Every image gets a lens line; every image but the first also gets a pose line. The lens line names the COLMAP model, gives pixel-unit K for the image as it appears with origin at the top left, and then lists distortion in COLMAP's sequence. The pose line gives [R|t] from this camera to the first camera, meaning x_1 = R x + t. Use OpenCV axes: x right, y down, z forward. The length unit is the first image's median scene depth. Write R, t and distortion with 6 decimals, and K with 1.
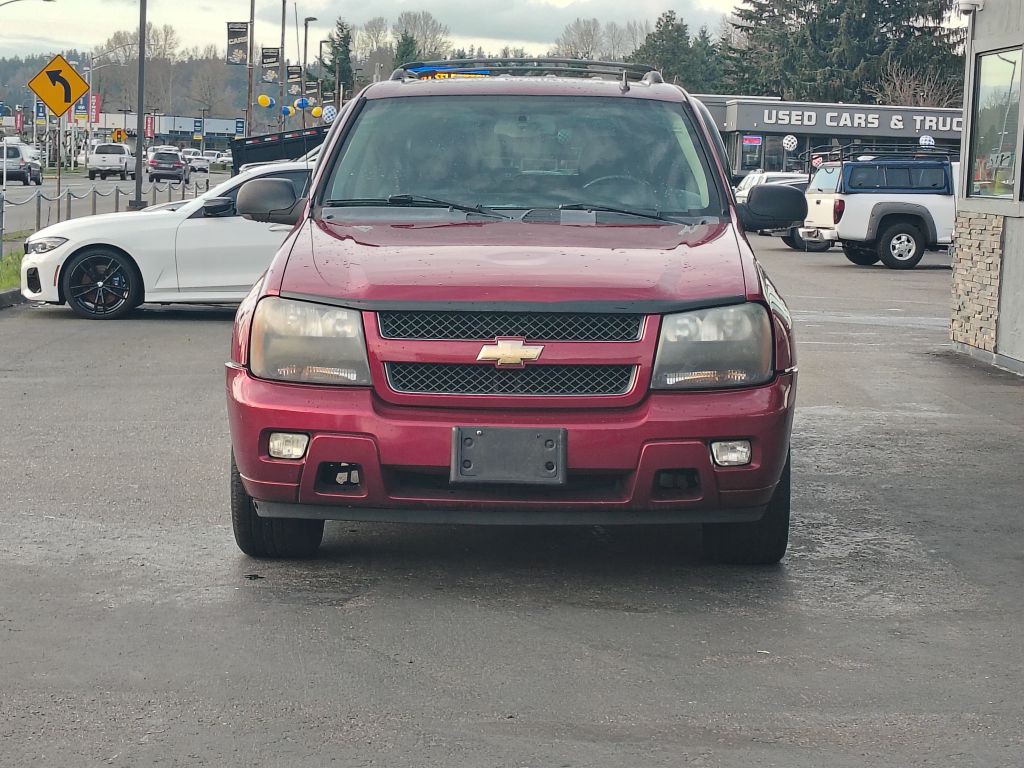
lens RADIAL K [[2091.5, 0, 512.0], [0, 2091.5, 384.0], [0, 0, 1]] dist [0.047971, -0.118083]
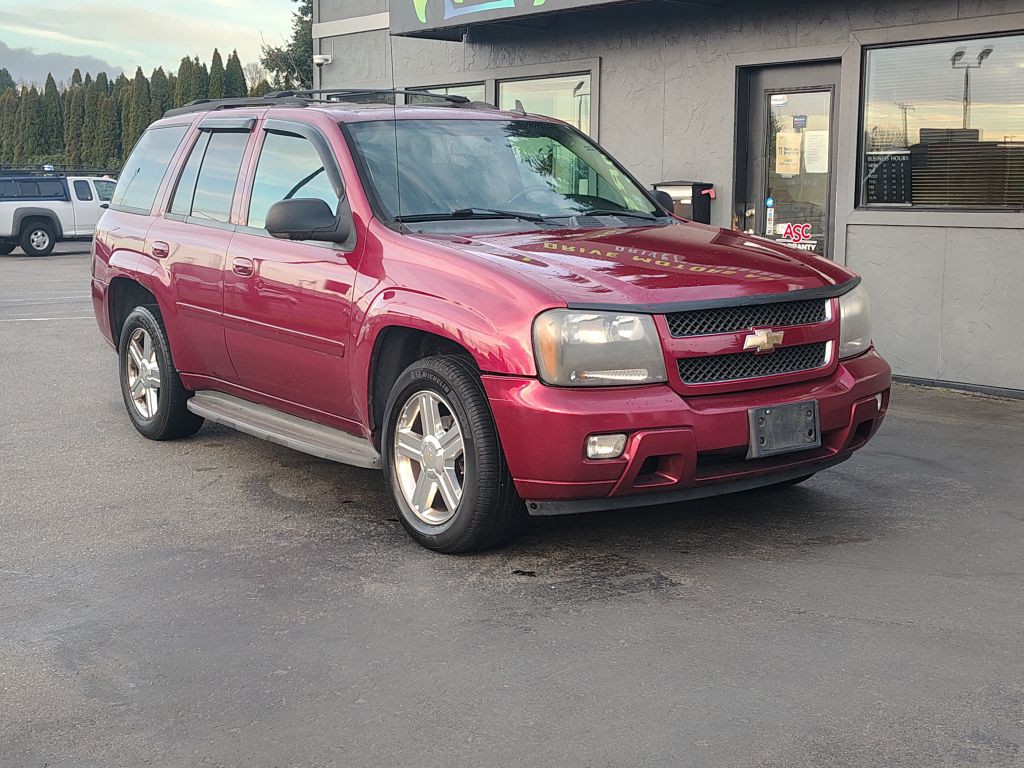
lens RADIAL K [[1363.7, 0, 512.0], [0, 1363.7, 384.0], [0, 0, 1]] dist [0.026866, 0.017832]
pose [[0.800853, -0.111247, 0.588438, -0.552841], [0.084385, 0.993754, 0.073028, -0.056870], [-0.592886, -0.008830, 0.805238, 0.471192]]
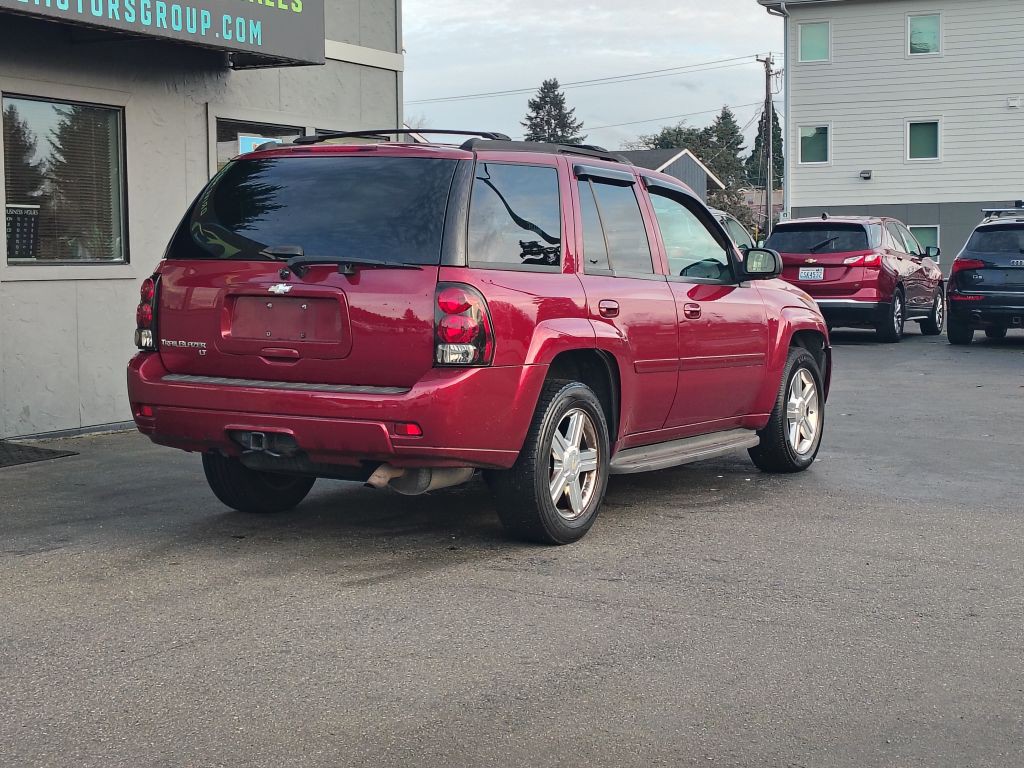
lens RADIAL K [[1805.2, 0, 512.0], [0, 1805.2, 384.0], [0, 0, 1]] dist [0.047227, 0.018776]
pose [[-0.879310, -0.060671, 0.472369, -0.671481], [0.028511, 0.983367, 0.179378, -0.283758], [-0.475395, 0.171197, -0.862955, 2.638995]]
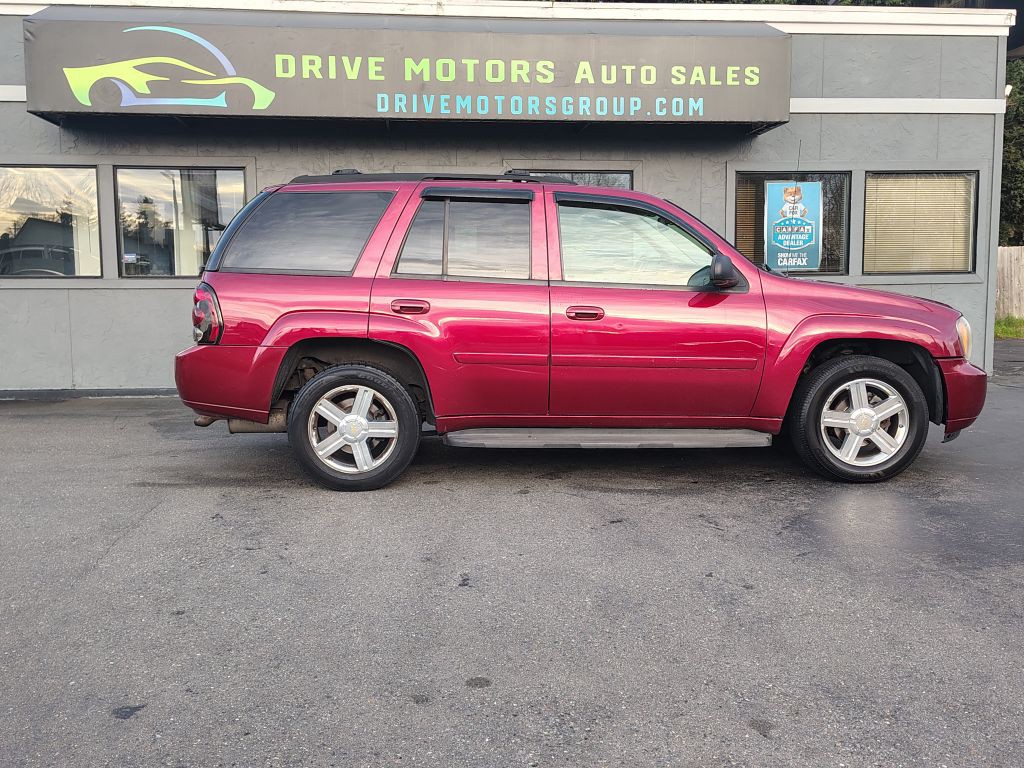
lens RADIAL K [[1013.9, 0, 512.0], [0, 1013.9, 384.0], [0, 0, 1]] dist [0.042978, 0.006621]
pose [[-0.051901, -0.125581, 0.990725, -0.993500], [0.110241, 0.985278, 0.130665, -0.144570], [-0.992549, 0.116000, -0.037293, 1.456802]]
